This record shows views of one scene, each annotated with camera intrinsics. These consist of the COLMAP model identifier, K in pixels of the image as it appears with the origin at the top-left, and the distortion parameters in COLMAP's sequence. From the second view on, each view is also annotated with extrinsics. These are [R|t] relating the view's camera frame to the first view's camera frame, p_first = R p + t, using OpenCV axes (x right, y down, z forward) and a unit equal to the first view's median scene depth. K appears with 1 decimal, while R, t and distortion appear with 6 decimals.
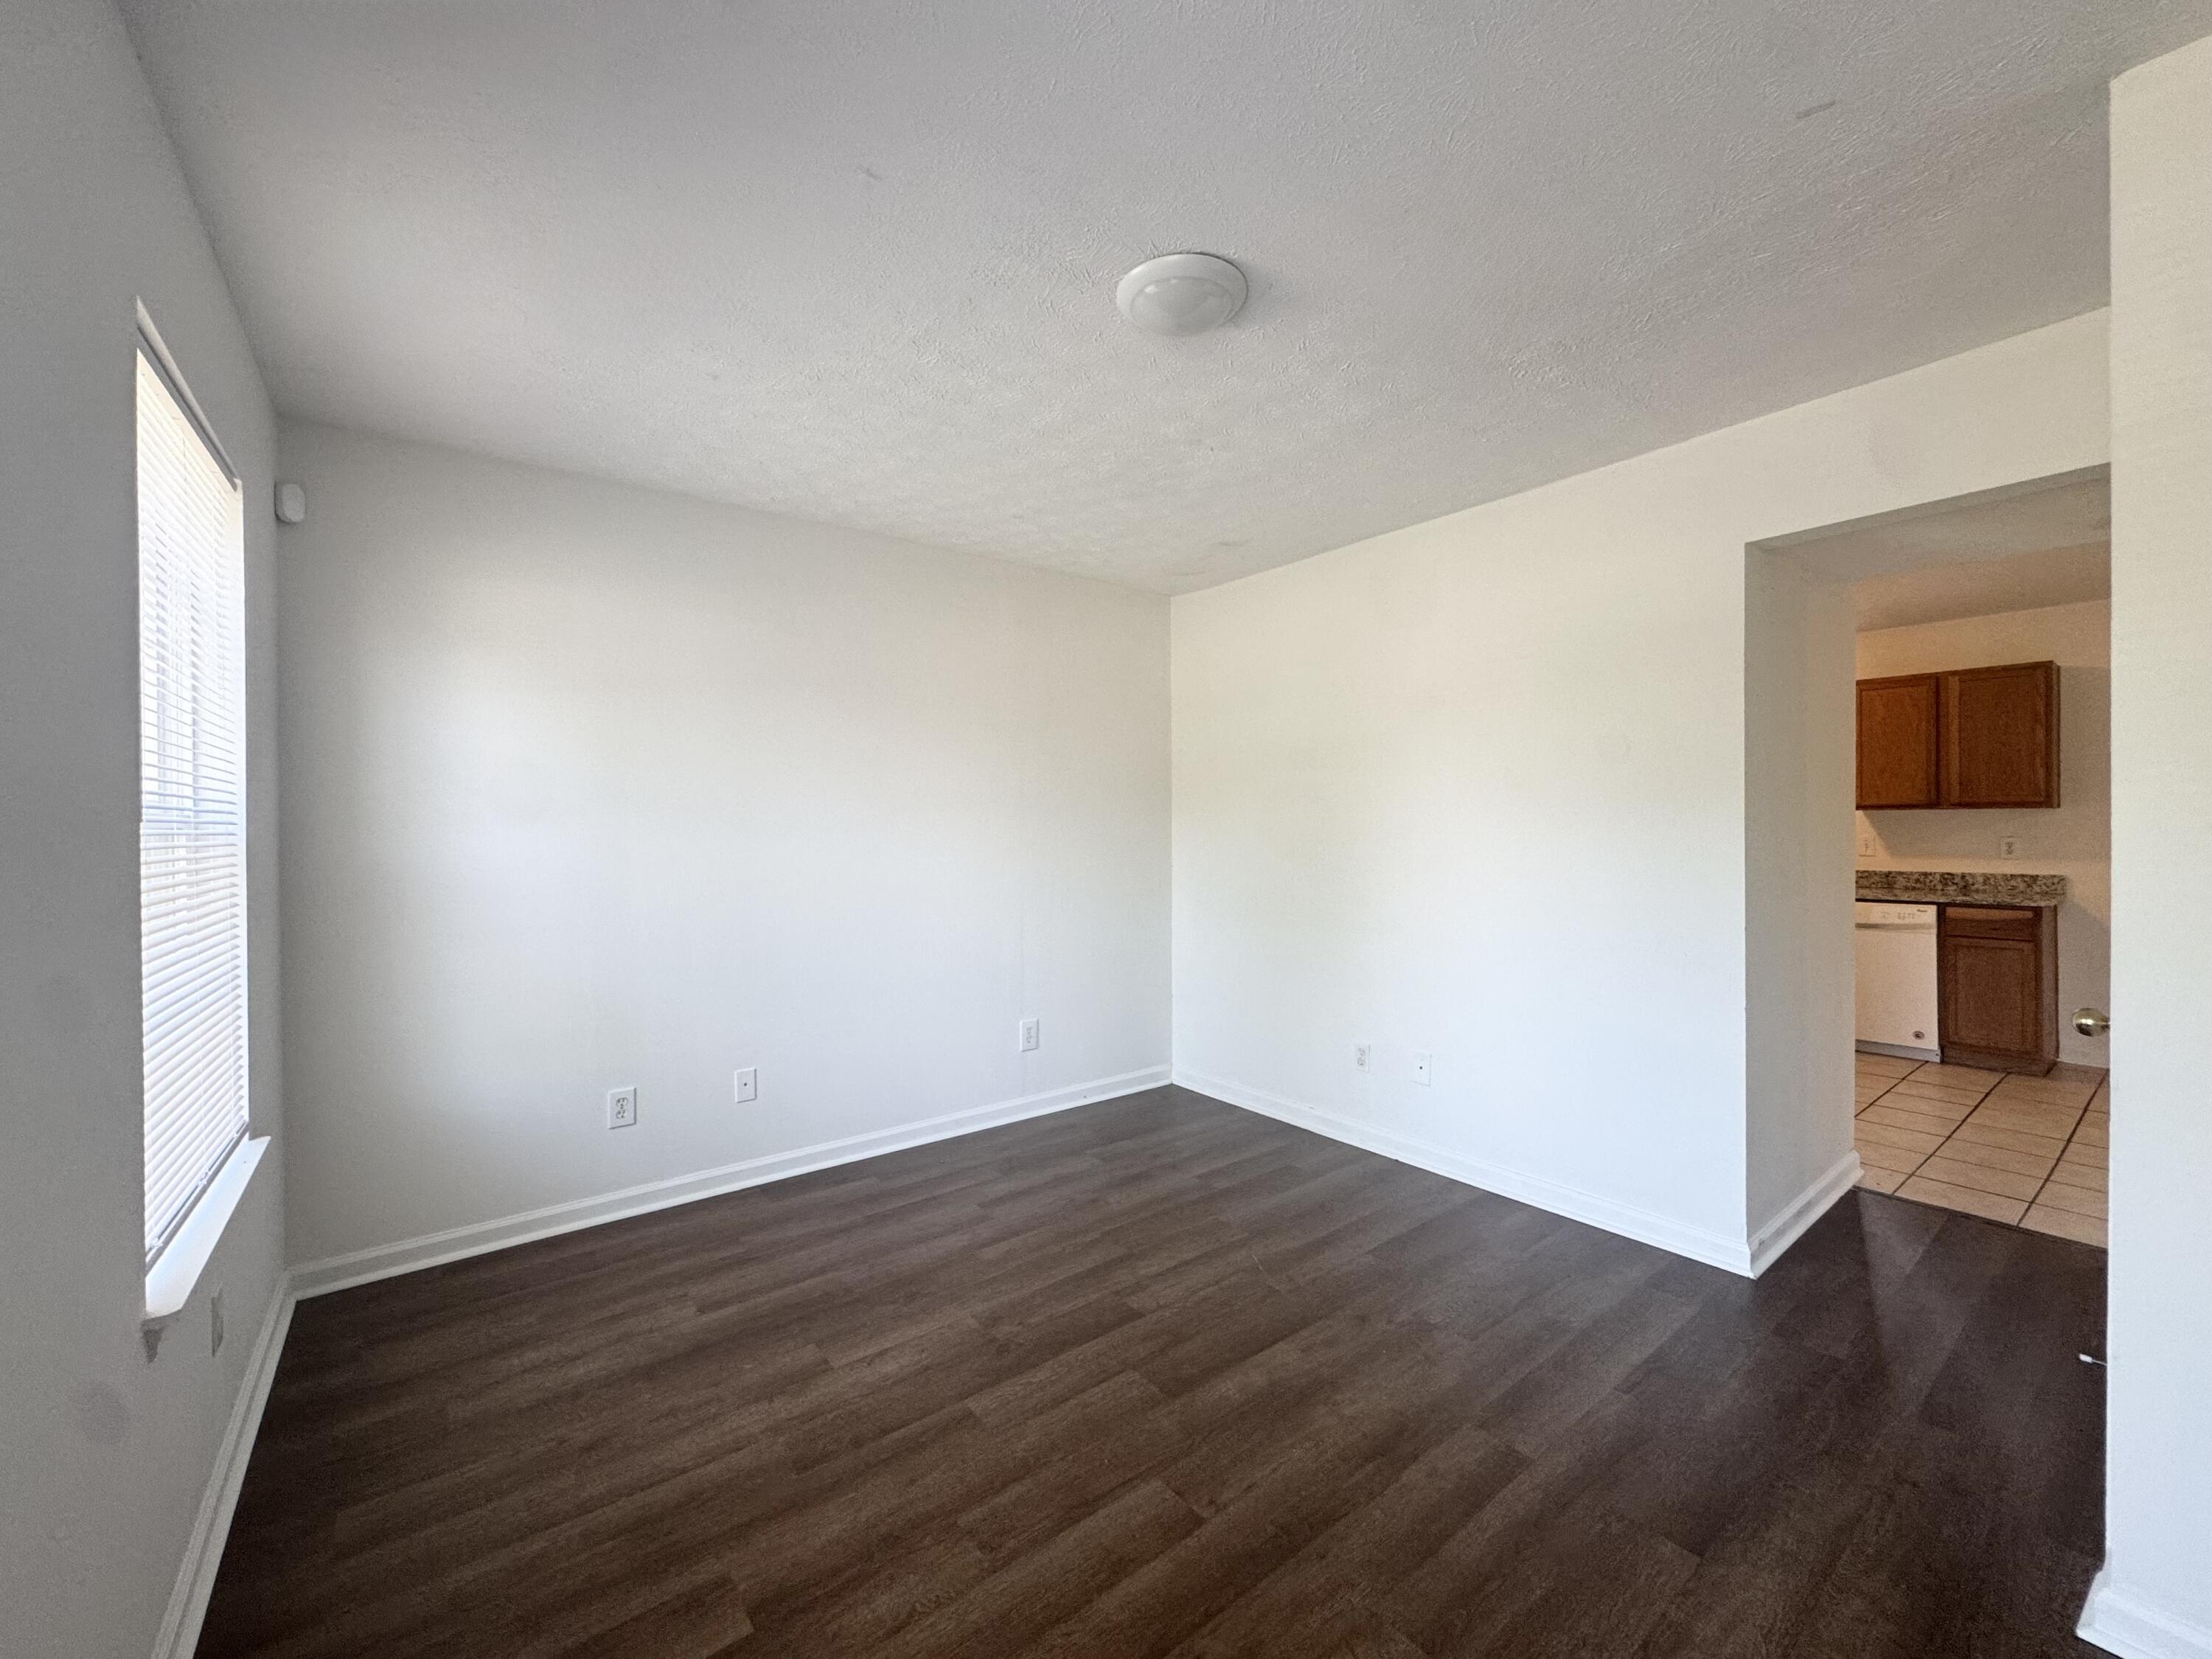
lens RADIAL K [[882.3, 0, 1107.5], [0, 882.3, 828.3], [0, 0, 1]] dist [-0.006510, 0.000829]
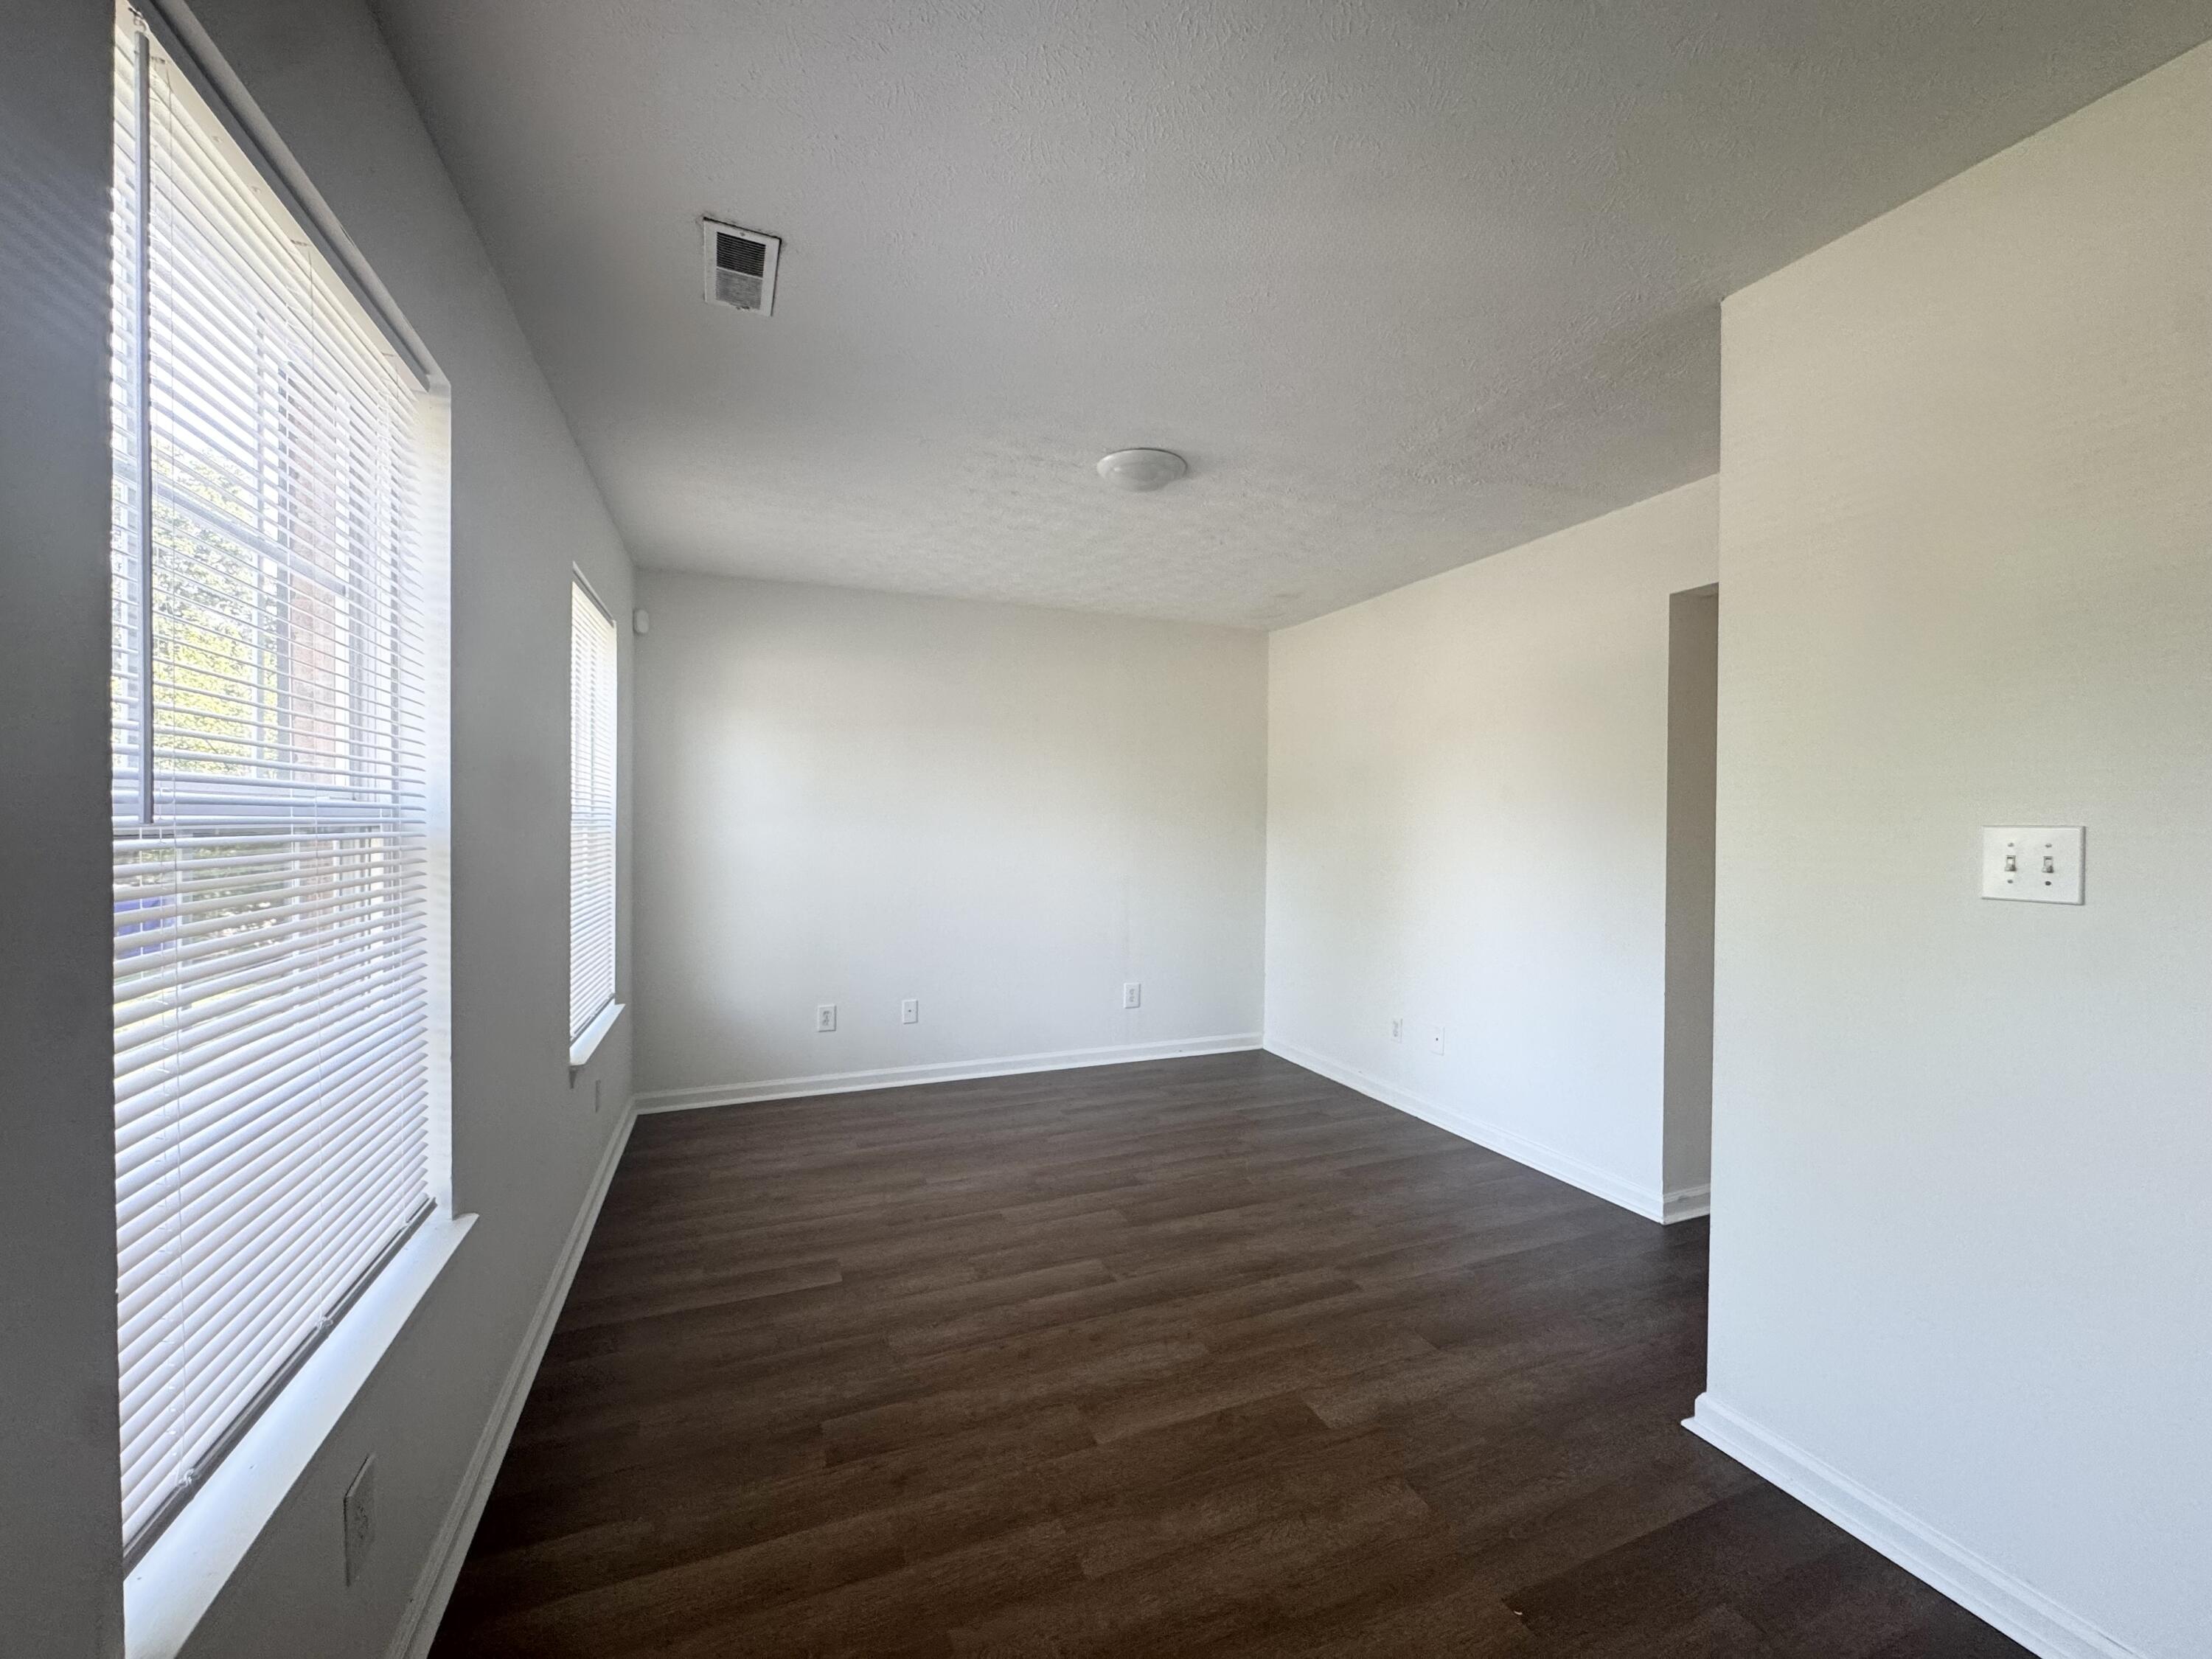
lens RADIAL K [[882.3, 0, 1107.1], [0, 882.3, 828.5], [0, 0, 1]] dist [-0.006510, 0.000829]
pose [[0.963445, 0.015854, -0.267438, 0.353921], [-0.015404, 0.999874, 0.003782, -0.008242], [0.267465, 0.000476, 0.963568, -0.352080]]
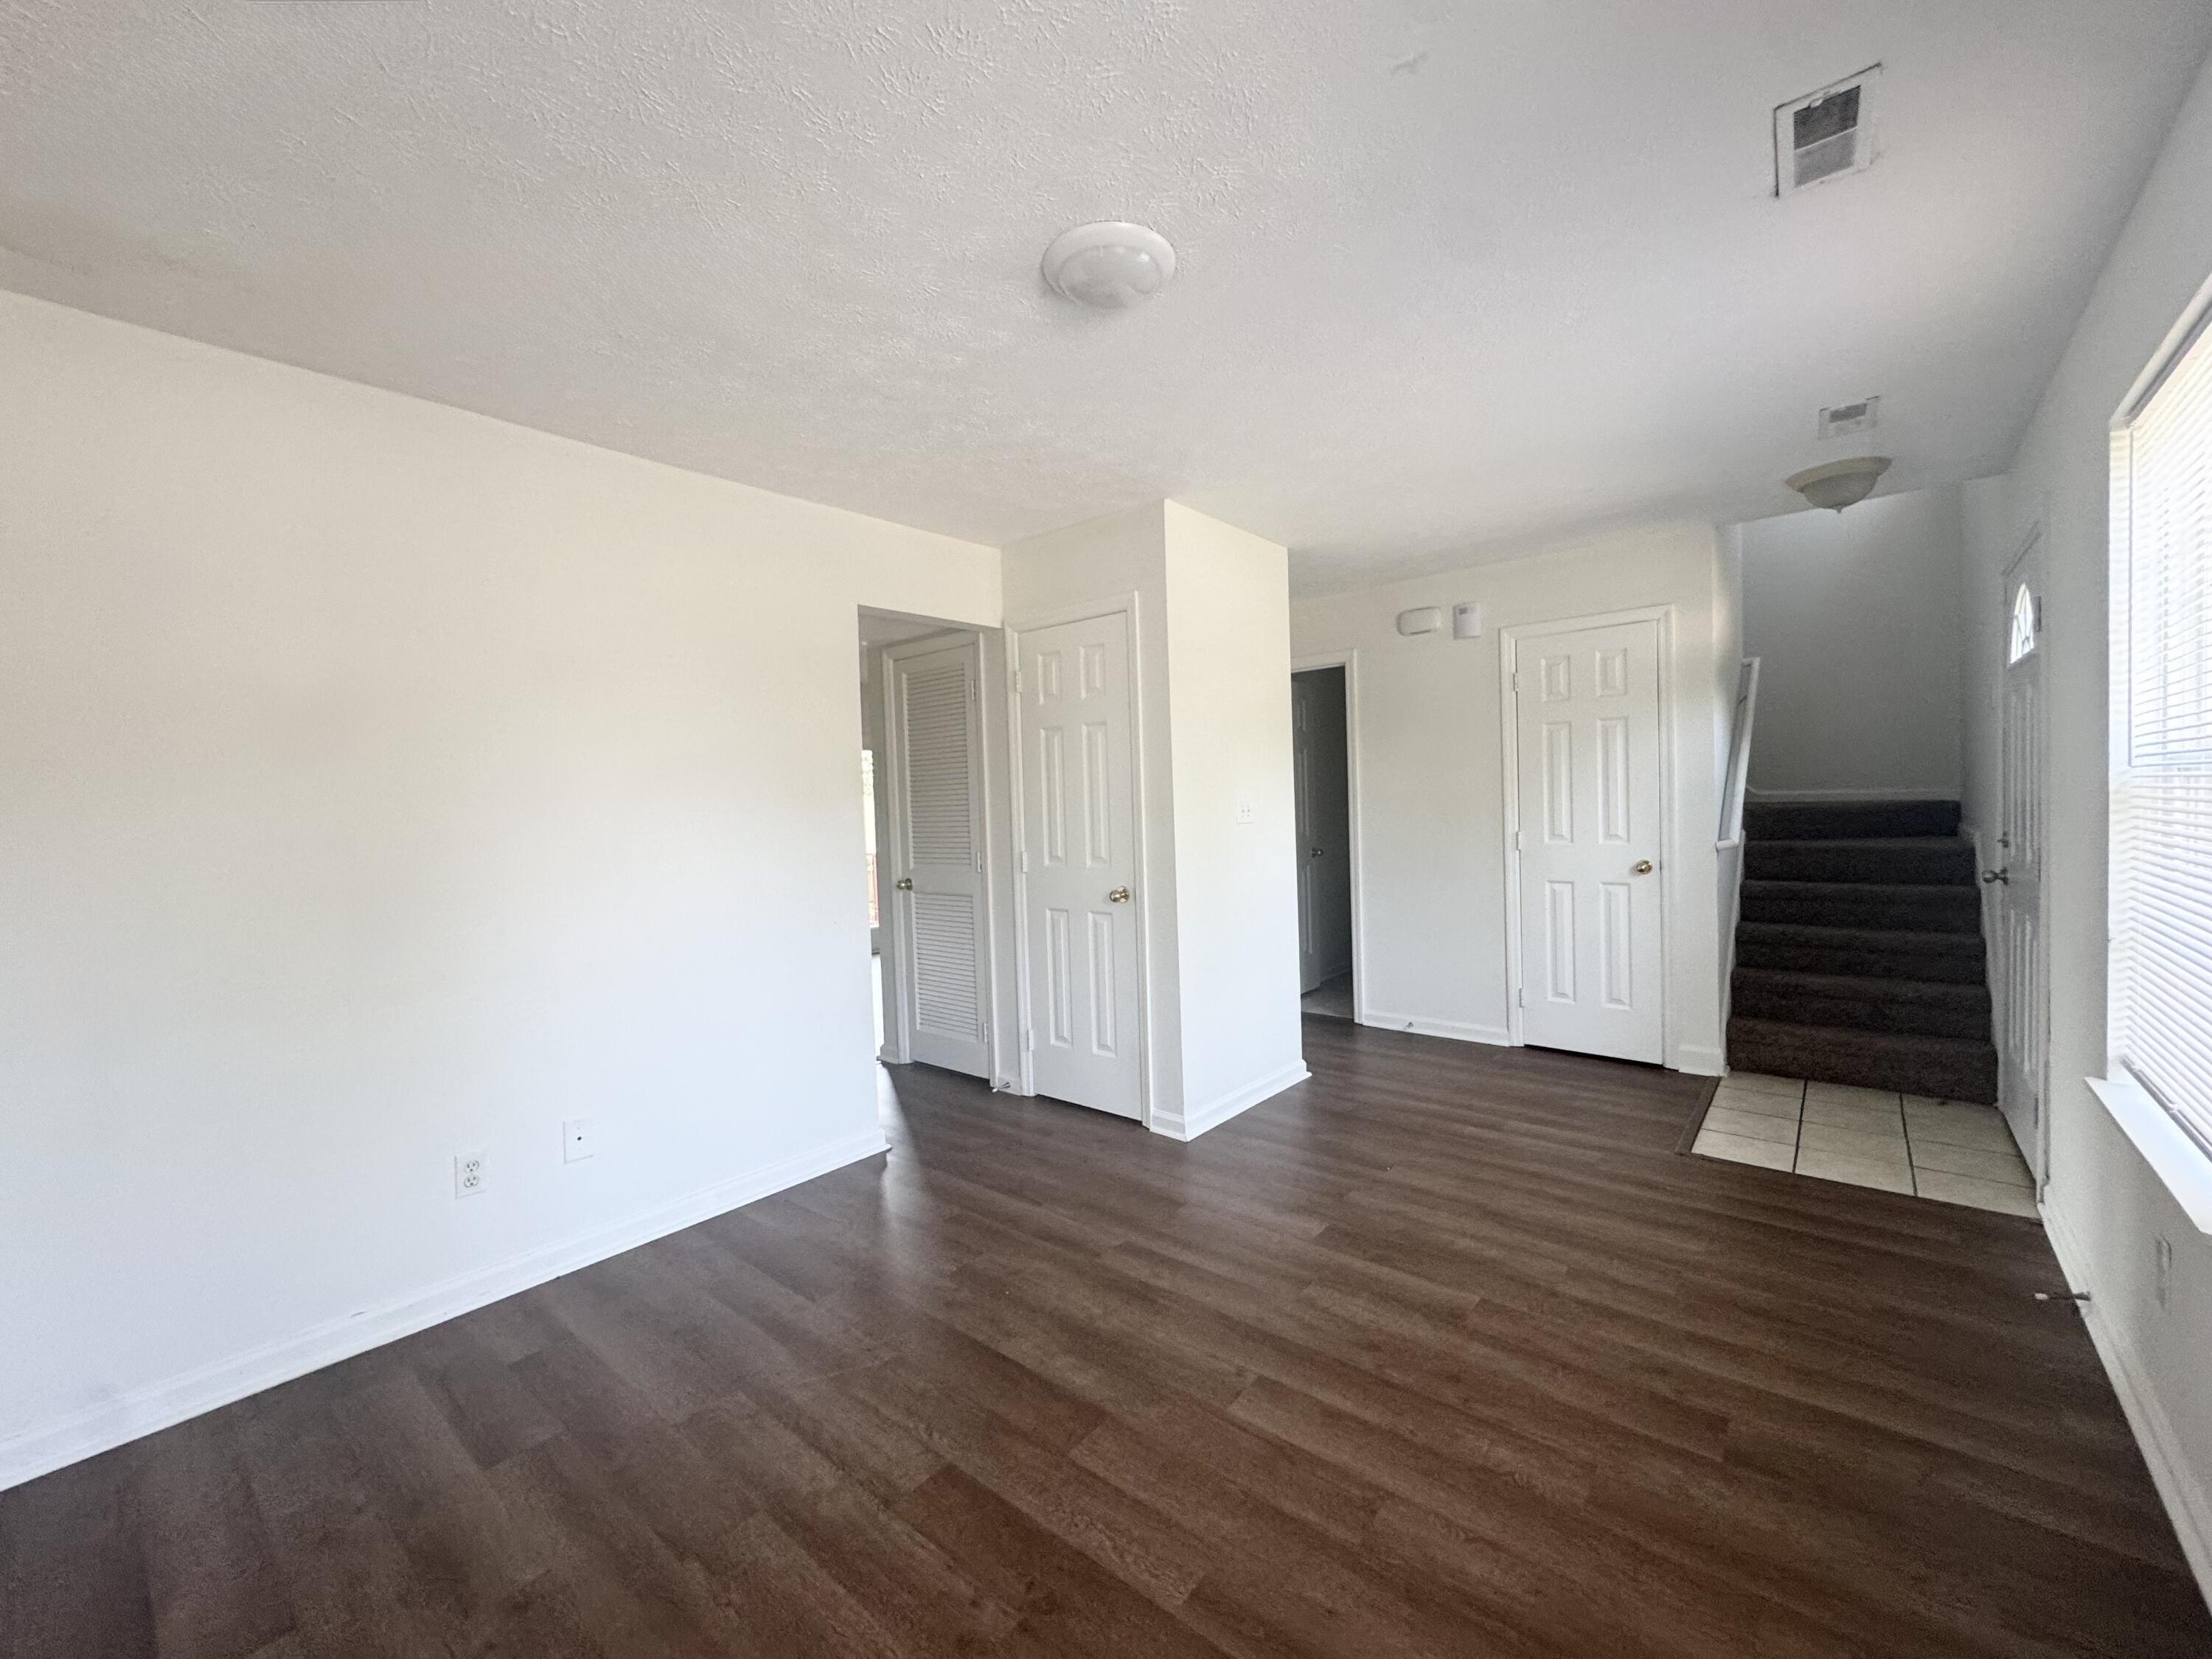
lens RADIAL K [[882.3, 0, 1105.6], [0, 882.3, 830.3], [0, 0, 1]] dist [-0.006510, 0.000829]
pose [[-0.211856, -0.013545, 0.977207, -0.725083], [0.039436, 0.998971, 0.022396, 0.001184], [-0.976505, 0.043281, -0.211104, 1.019444]]
